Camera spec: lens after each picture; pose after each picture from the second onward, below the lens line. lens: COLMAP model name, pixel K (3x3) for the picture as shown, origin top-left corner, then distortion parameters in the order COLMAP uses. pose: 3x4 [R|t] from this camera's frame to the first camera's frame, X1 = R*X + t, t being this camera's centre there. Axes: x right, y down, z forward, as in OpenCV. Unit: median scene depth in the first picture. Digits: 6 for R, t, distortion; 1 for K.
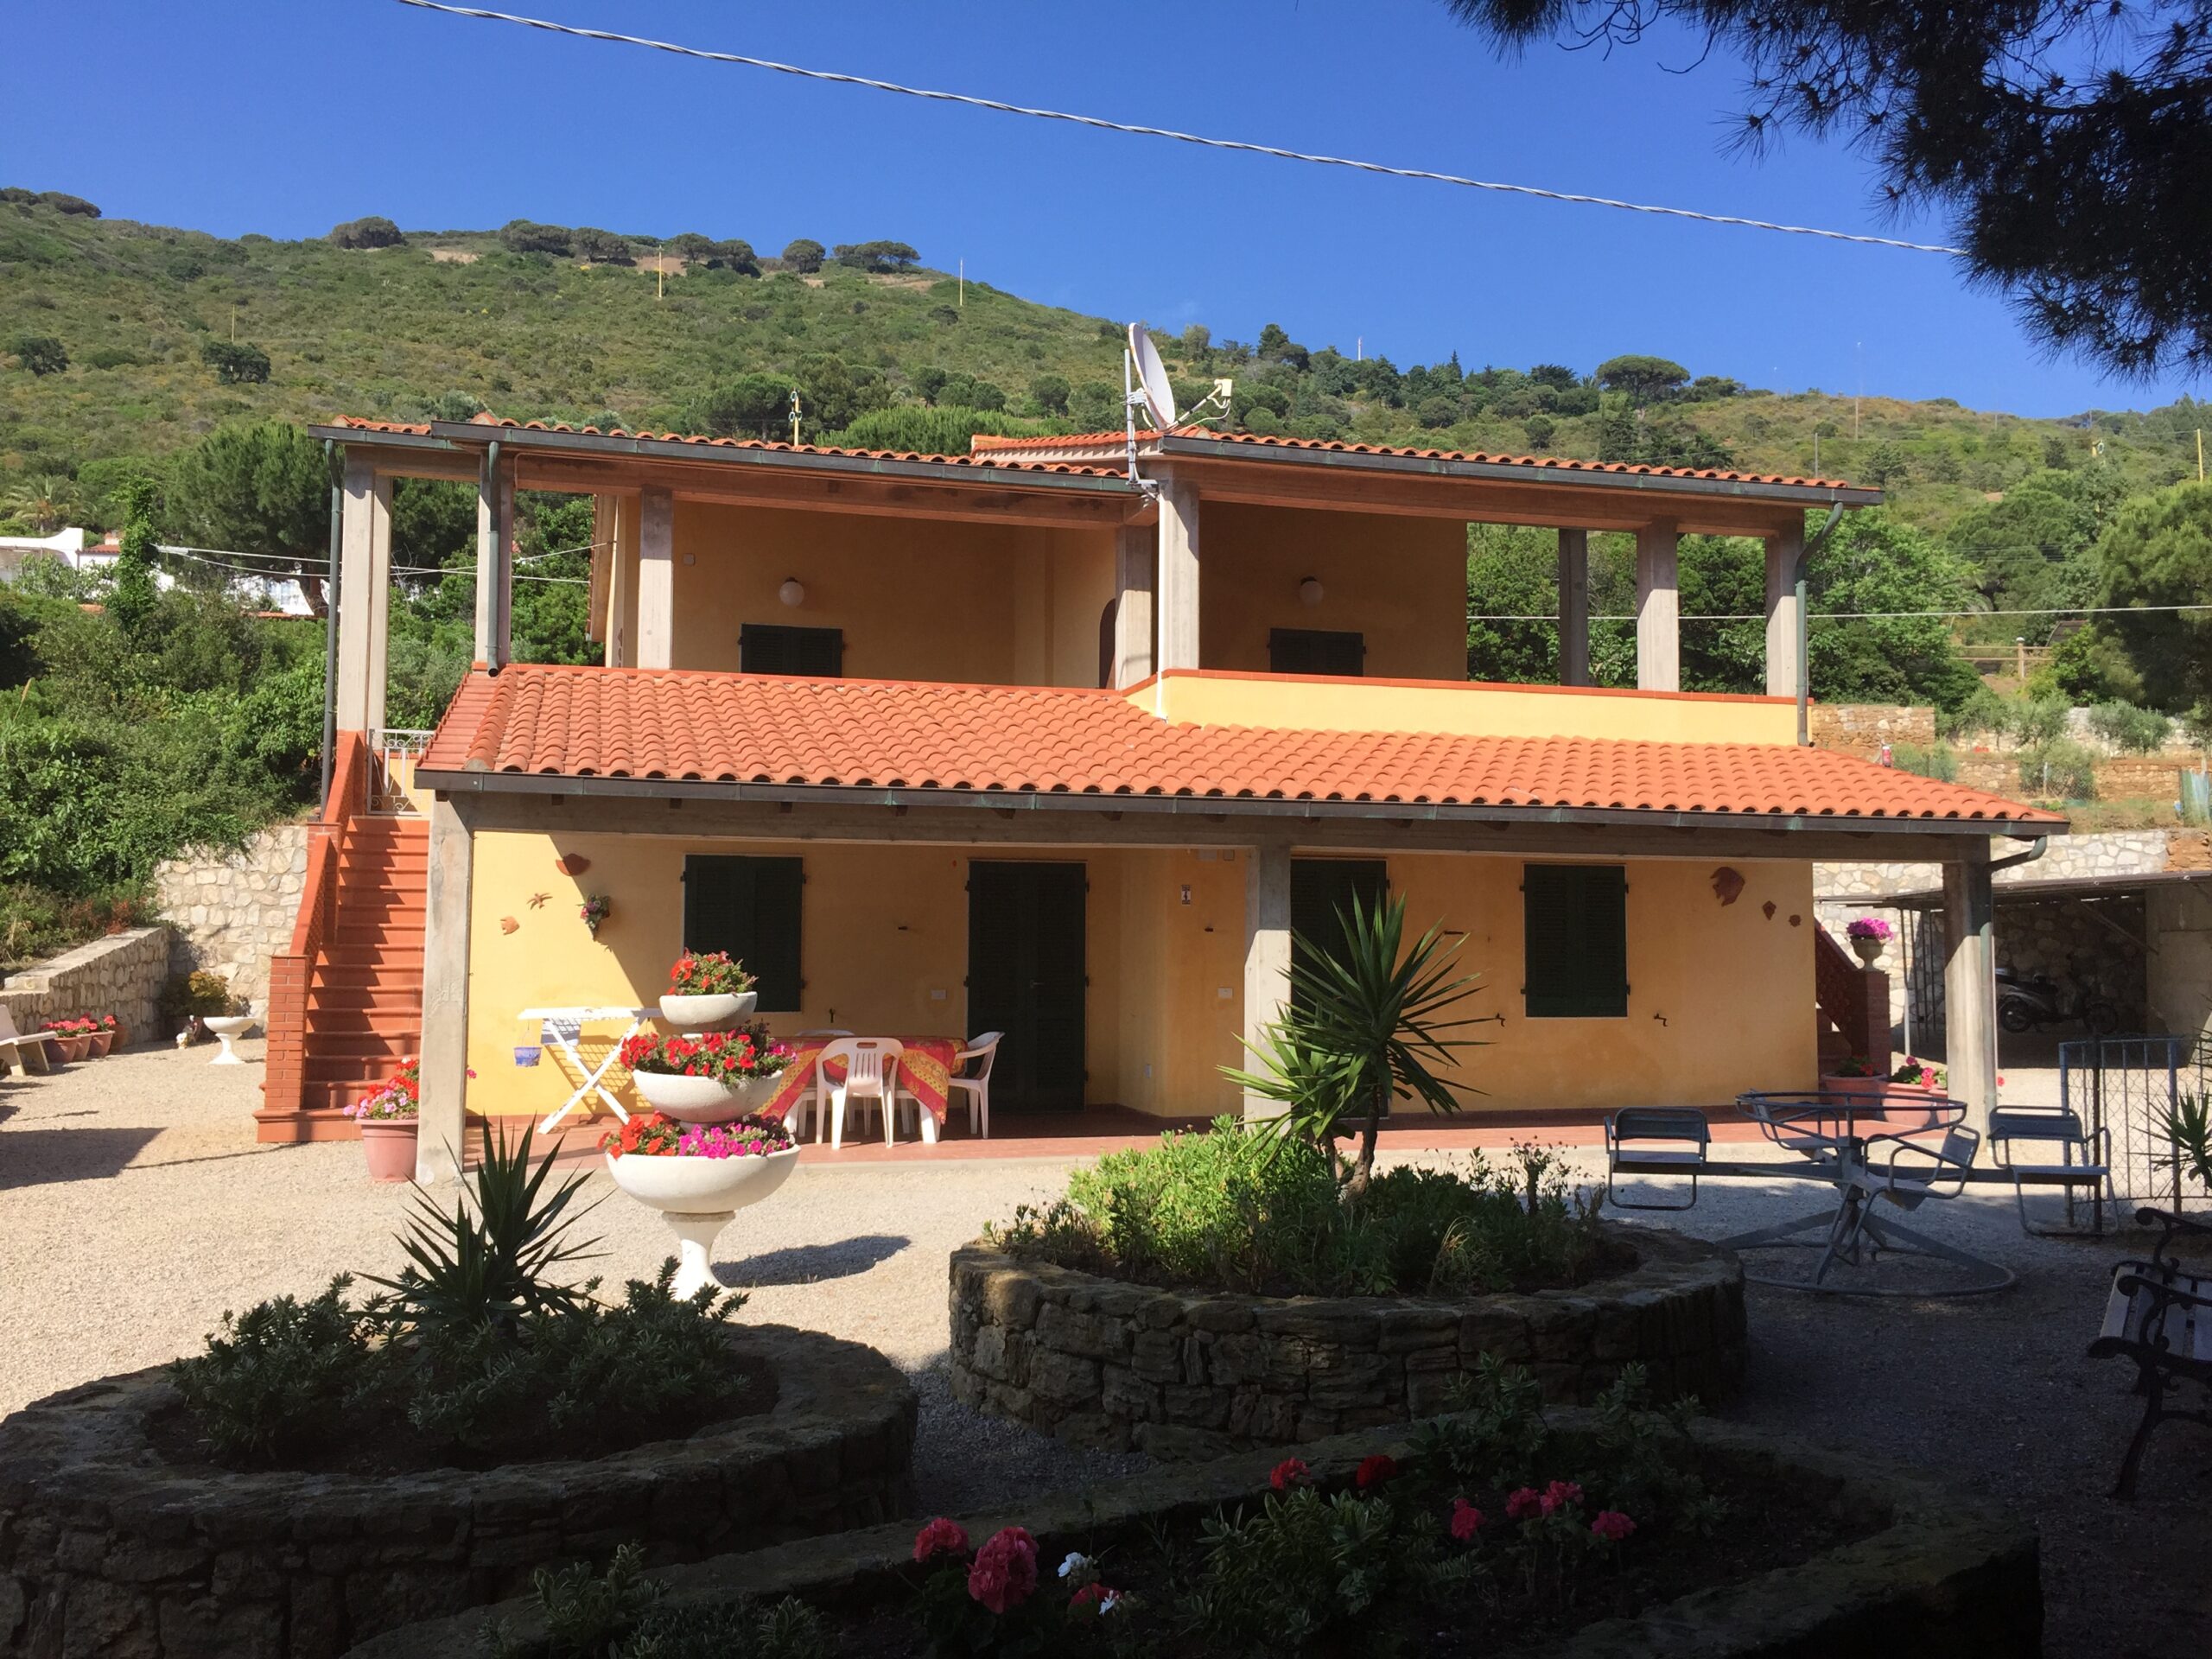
lens RADIAL K [[1947.8, 0, 1102.8], [0, 1947.8, 828.1], [0, 0, 1]] dist [0.051172, -0.017202]
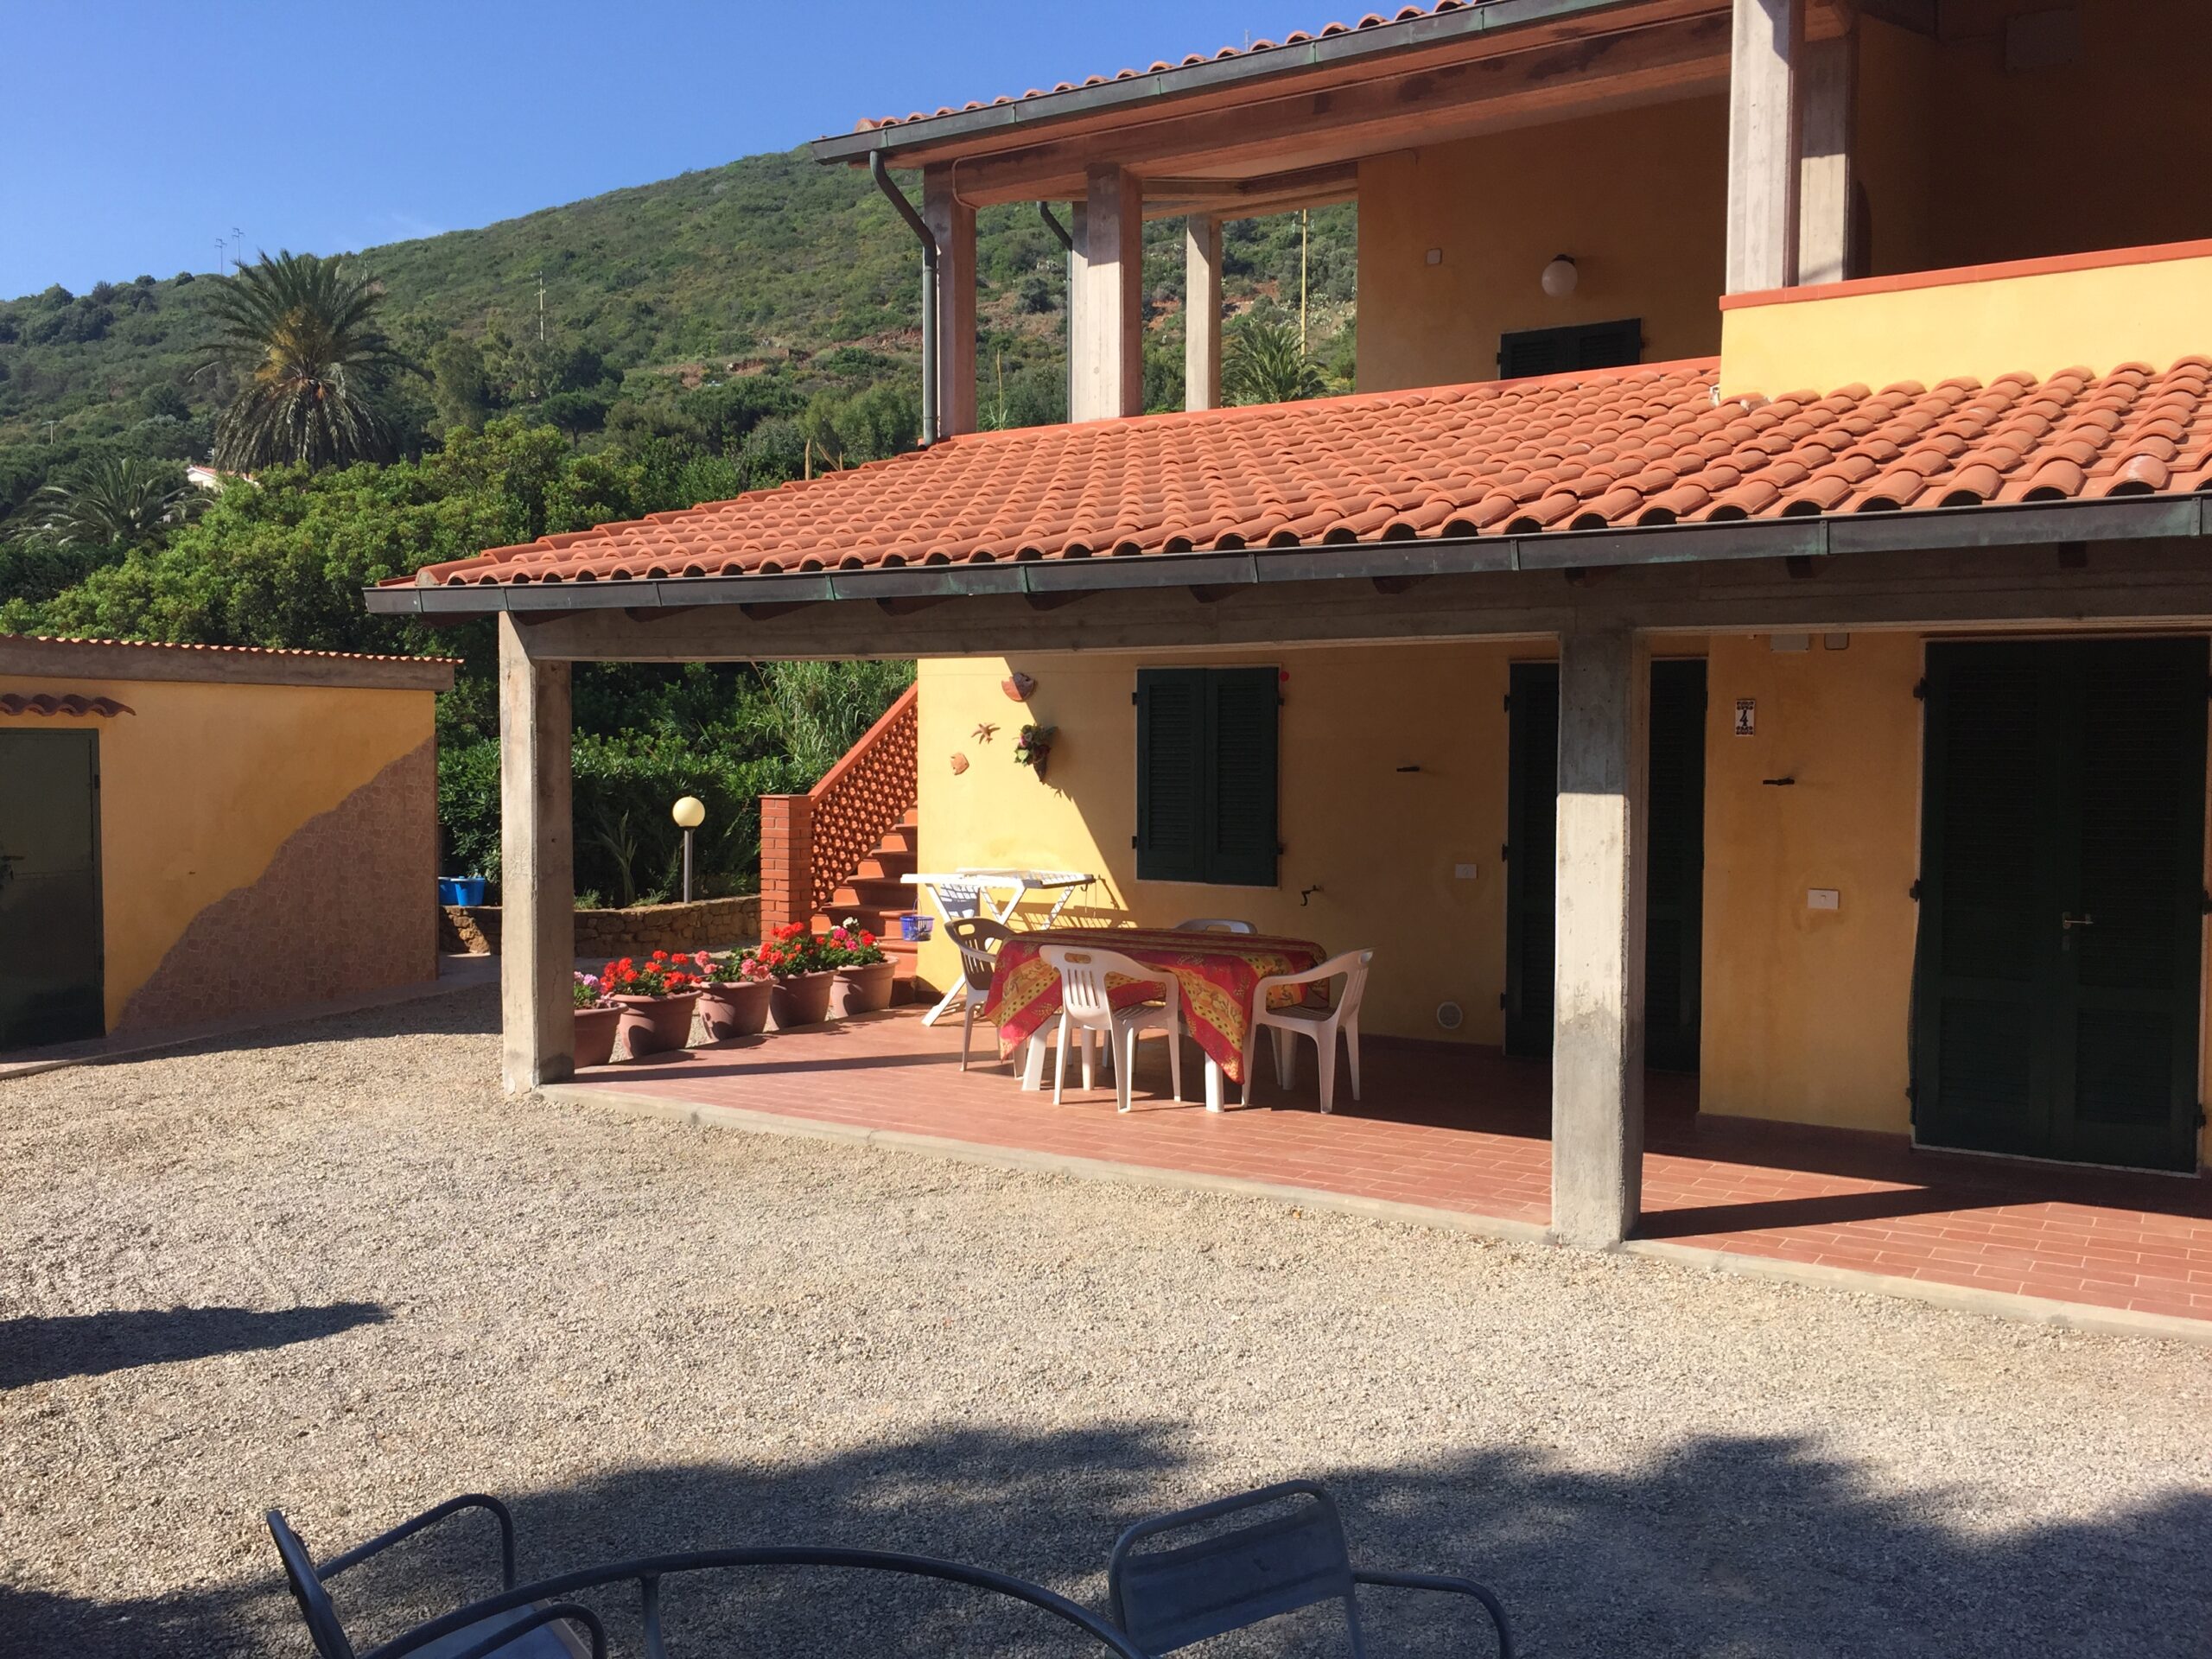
lens RADIAL K [[1947.8, 0, 1107.5], [0, 1947.8, 834.0], [0, 0, 1]] dist [0.051172, -0.017202]
pose [[0.680936, 0.033500, -0.731576, 0.323018], [0.050120, 0.994479, 0.092188, 0.007343], [0.730626, -0.099441, 0.675498, 0.490642]]
